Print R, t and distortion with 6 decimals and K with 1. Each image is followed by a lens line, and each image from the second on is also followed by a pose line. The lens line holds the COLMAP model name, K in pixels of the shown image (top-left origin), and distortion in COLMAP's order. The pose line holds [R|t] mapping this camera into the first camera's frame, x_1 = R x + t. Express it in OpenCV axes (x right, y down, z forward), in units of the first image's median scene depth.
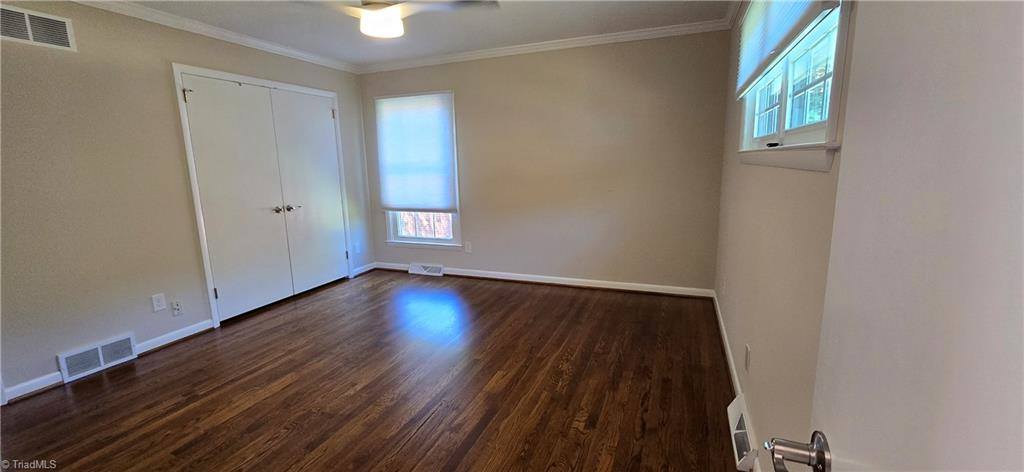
lens RADIAL K [[422.2, 0, 518.8], [0, 422.2, 237.7], [0, 0, 1]] dist [-0.000945, -0.000387]
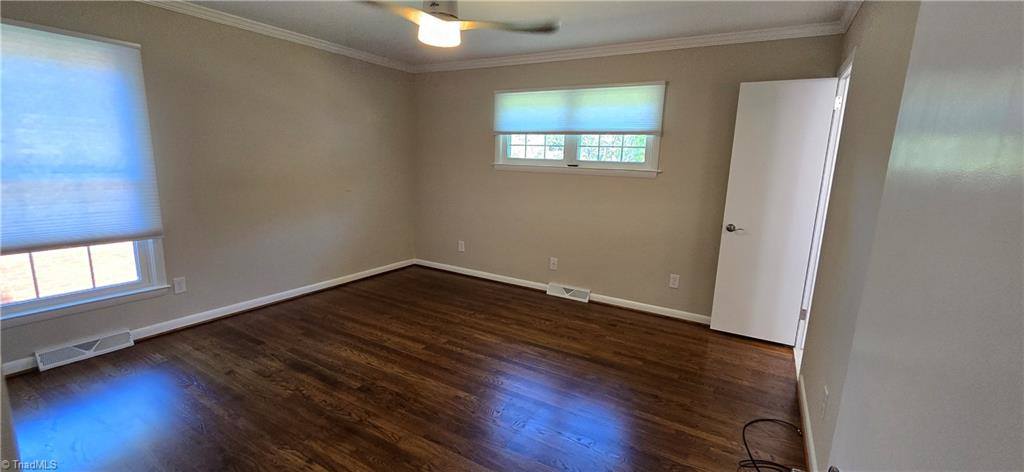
lens RADIAL K [[422.2, 0, 518.8], [0, 422.2, 237.7], [0, 0, 1]] dist [-0.000945, -0.000387]
pose [[0.158263, -0.151570, 0.975694, -1.040464], [0.145316, 0.980963, 0.128818, -0.088379], [-0.976645, 0.121397, 0.177276, 0.550897]]
